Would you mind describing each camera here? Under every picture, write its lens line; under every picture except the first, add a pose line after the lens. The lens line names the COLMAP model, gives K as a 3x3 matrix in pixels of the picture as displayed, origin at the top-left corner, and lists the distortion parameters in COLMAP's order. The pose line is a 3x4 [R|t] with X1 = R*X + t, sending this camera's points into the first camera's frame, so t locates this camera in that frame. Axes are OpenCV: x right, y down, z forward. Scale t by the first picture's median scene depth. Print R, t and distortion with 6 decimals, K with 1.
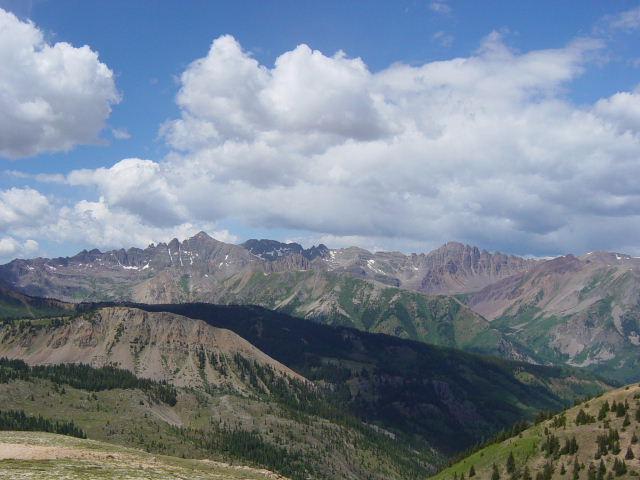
lens RADIAL K [[1099.4, 0, 320.0], [0, 1099.4, 239.8], [0, 0, 1]] dist [-0.001697, 0.000000]
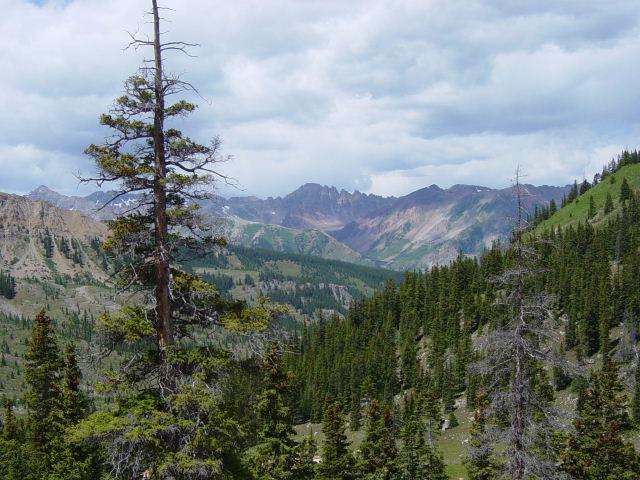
lens RADIAL K [[1099.4, 0, 320.2], [0, 1099.4, 240.2], [0, 0, 1]] dist [-0.001697, 0.000000]
pose [[0.989045, -0.053479, 0.137587, -0.025878], [0.048899, 0.998138, 0.036456, 0.084702], [-0.139280, -0.029329, 0.989819, 0.223254]]
